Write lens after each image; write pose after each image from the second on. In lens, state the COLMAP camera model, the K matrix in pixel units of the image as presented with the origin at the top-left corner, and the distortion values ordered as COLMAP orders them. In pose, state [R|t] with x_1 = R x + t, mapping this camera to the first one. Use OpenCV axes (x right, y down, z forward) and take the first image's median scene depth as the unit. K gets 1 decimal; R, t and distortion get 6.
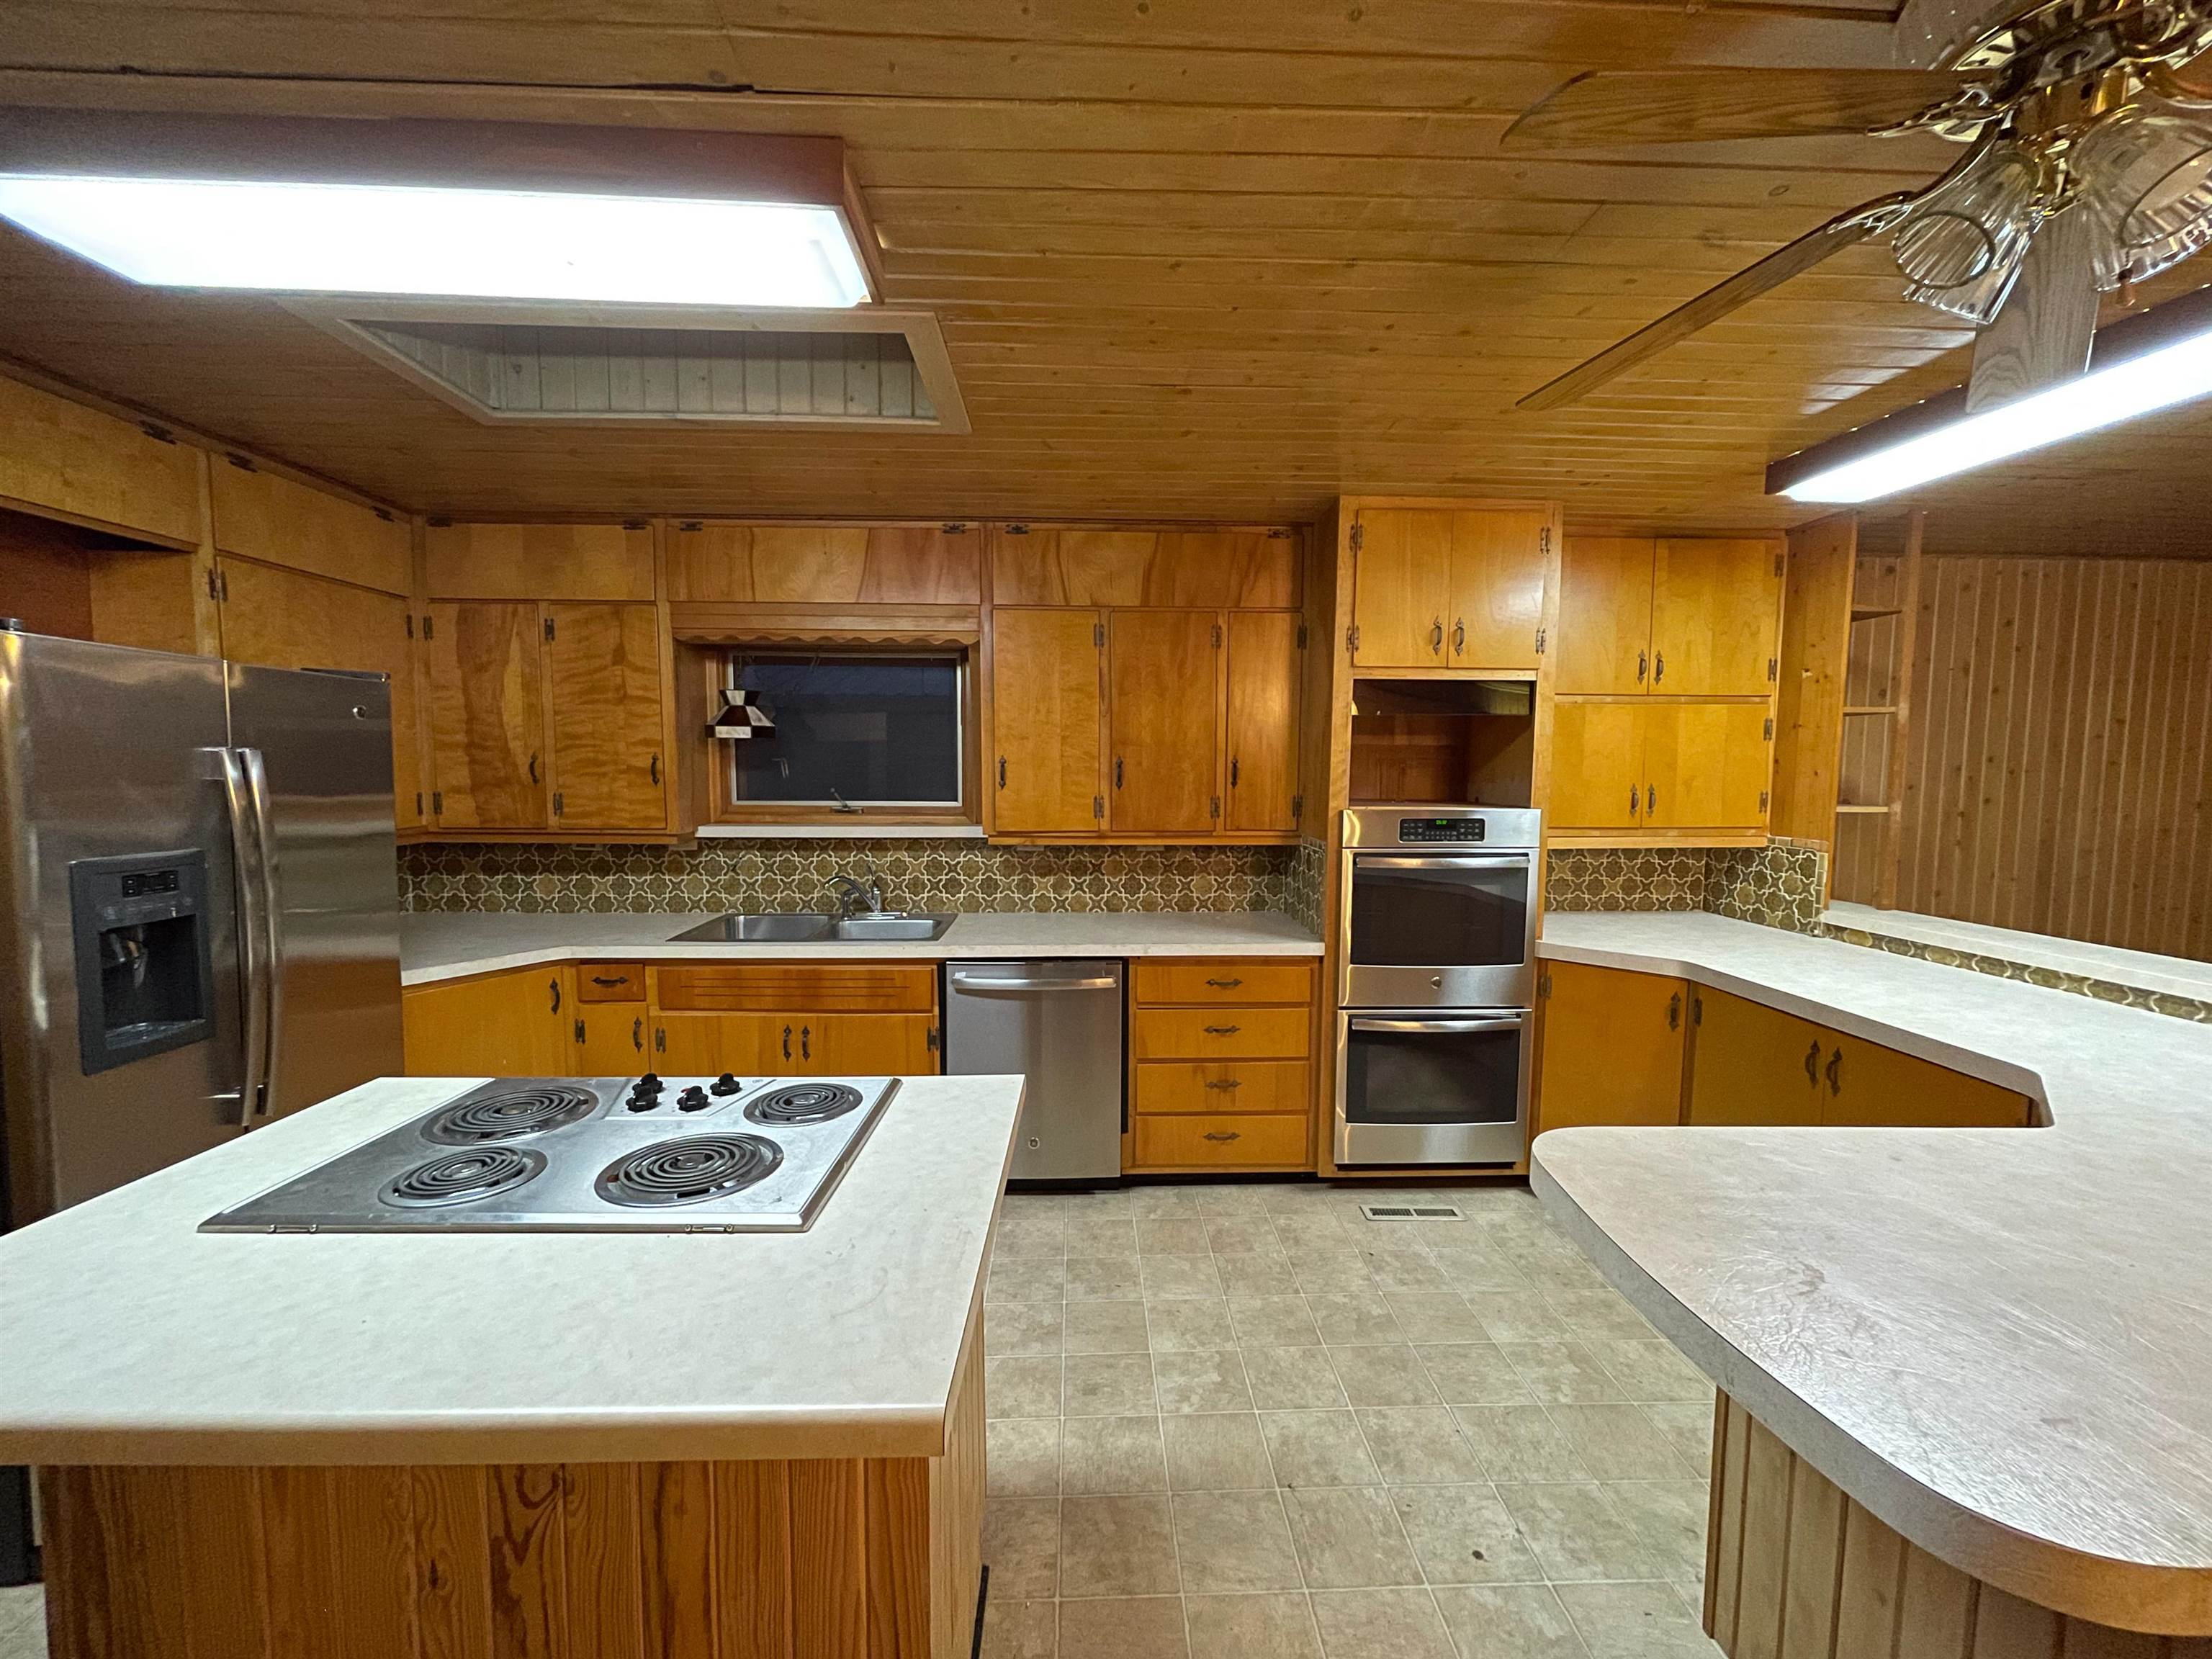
lens RADIAL K [[890.8, 0, 1111.8], [0, 890.8, 833.3], [0, 0, 1]] dist [-0.001065, 0.000183]
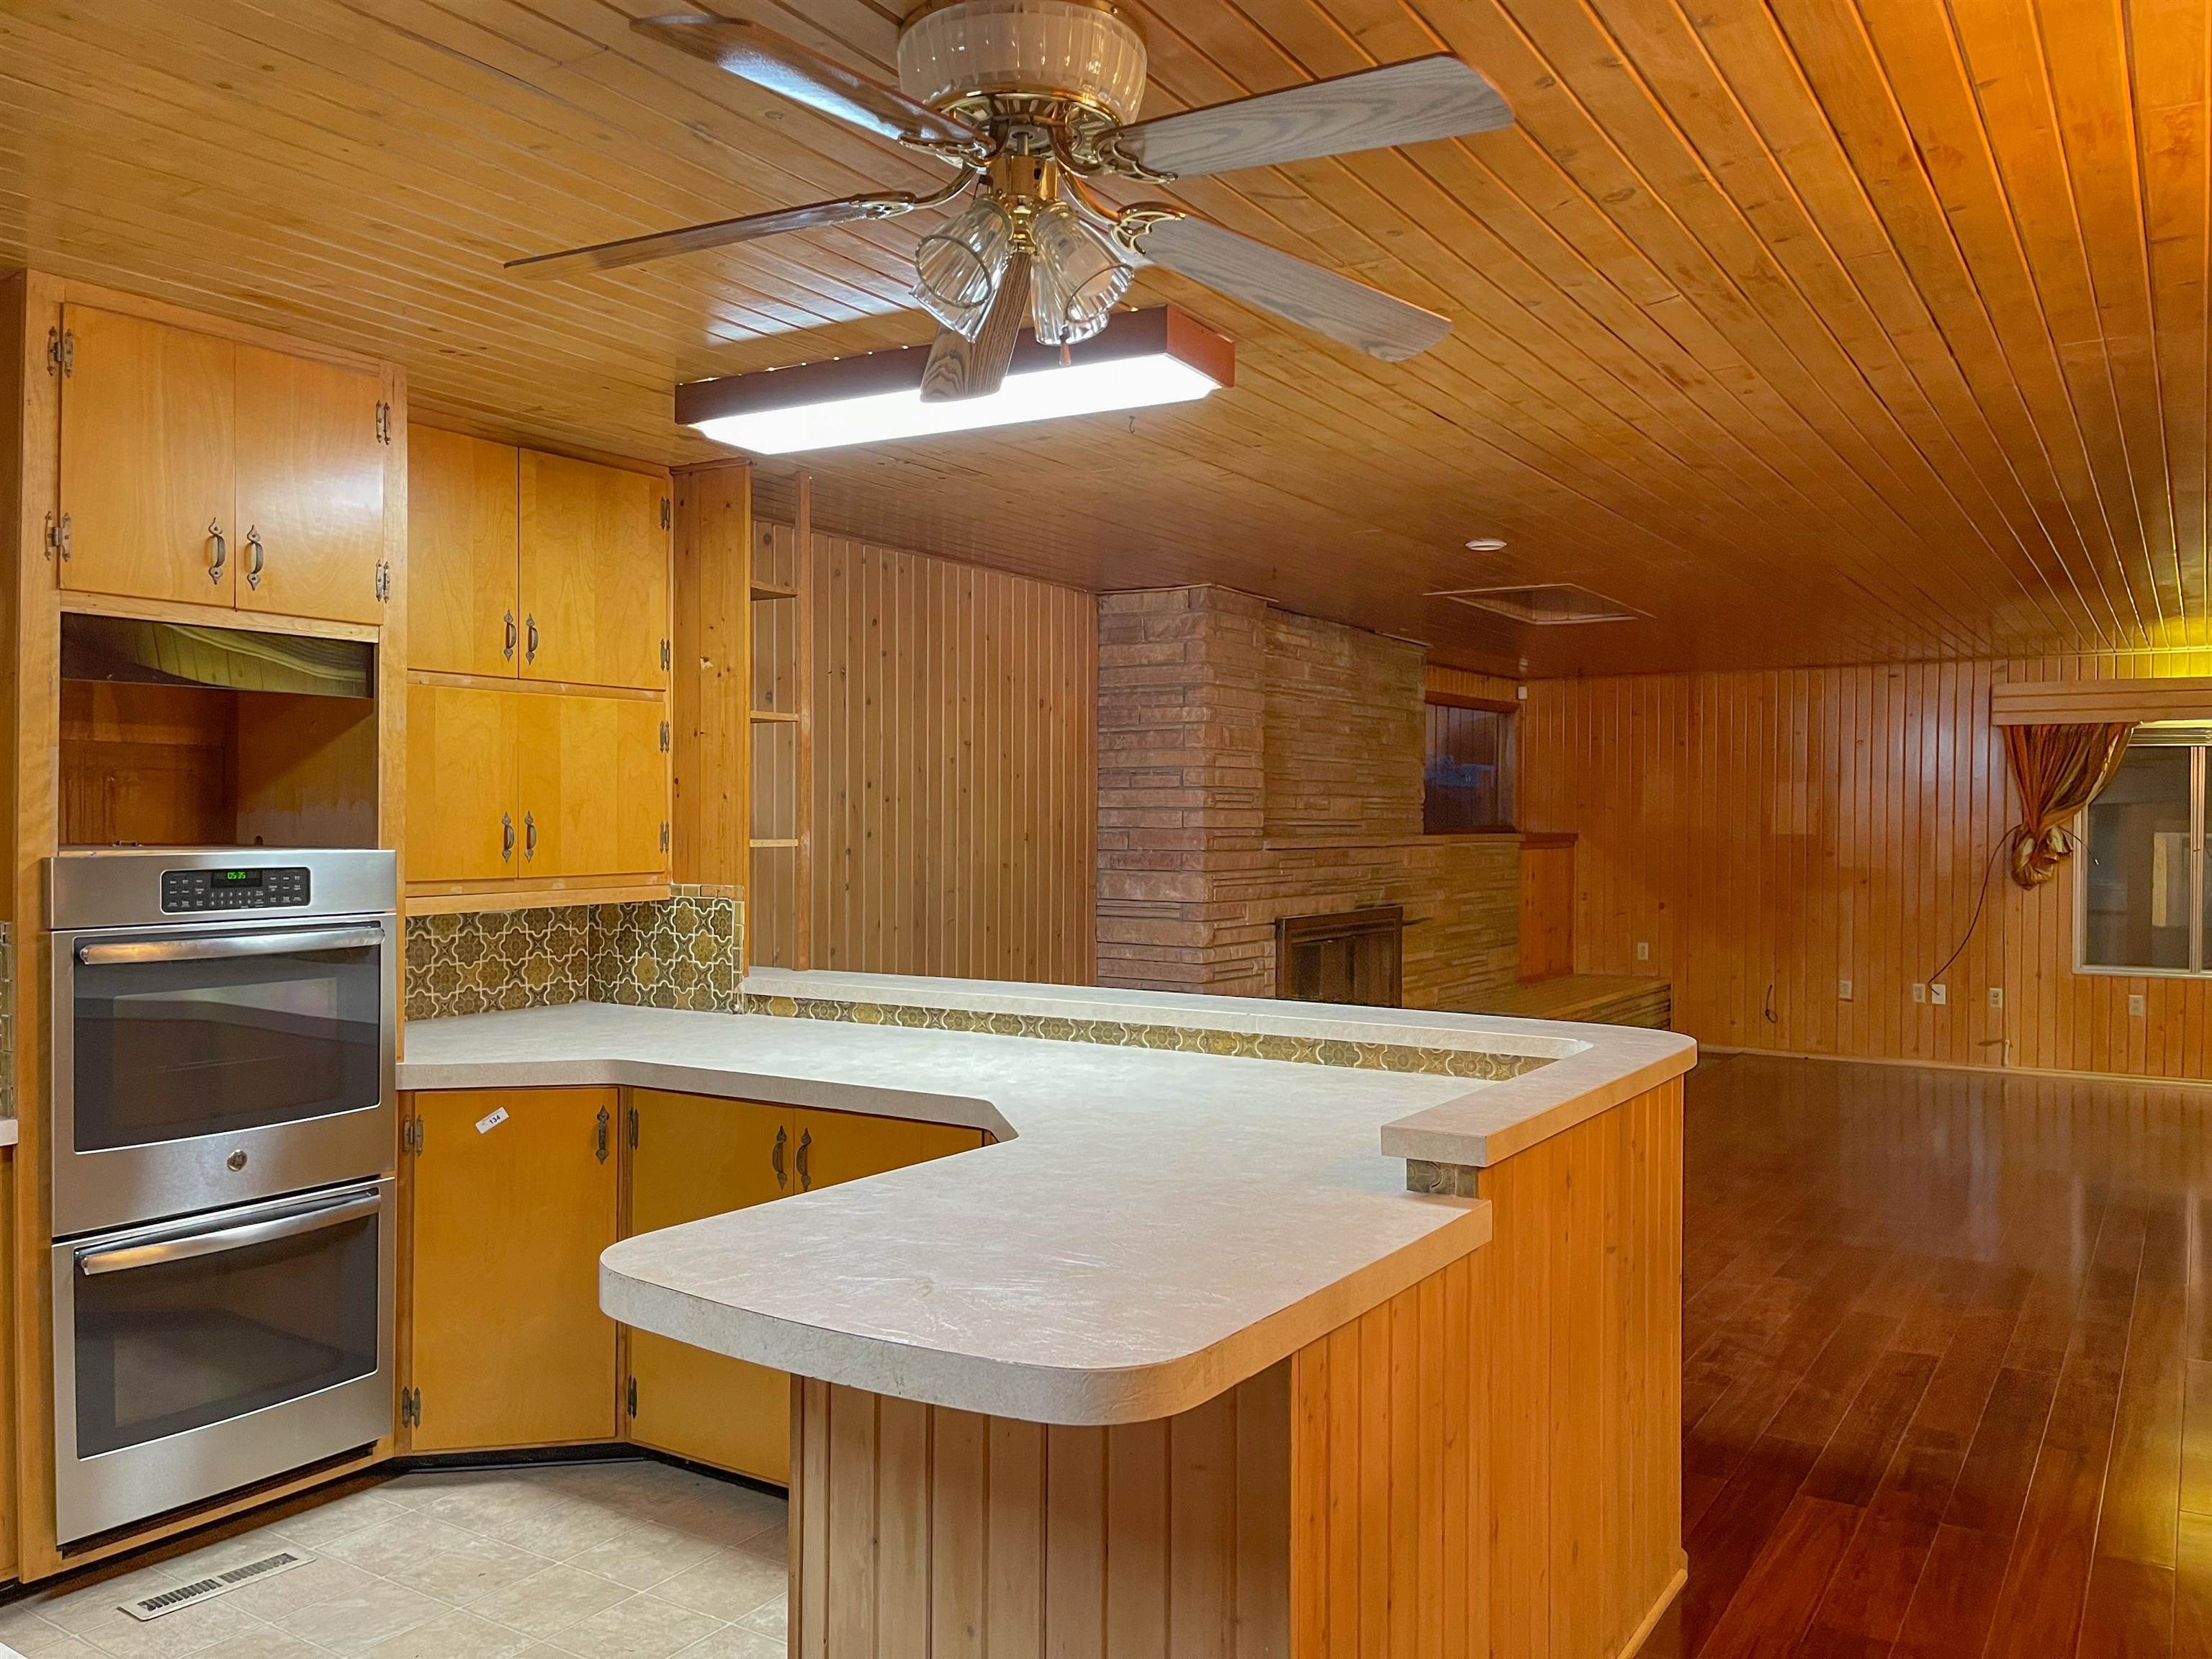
lens RADIAL K [[1677.7, 0, 1109.8], [0, 1677.7, 838.2], [0, 0, 1]] dist [0.077331, -0.109741]
pose [[0.570732, -0.013342, 0.821028, -0.190454], [0.060227, 0.997855, -0.025651, 0.023440], [-0.818925, 0.064088, 0.570311, -0.077497]]
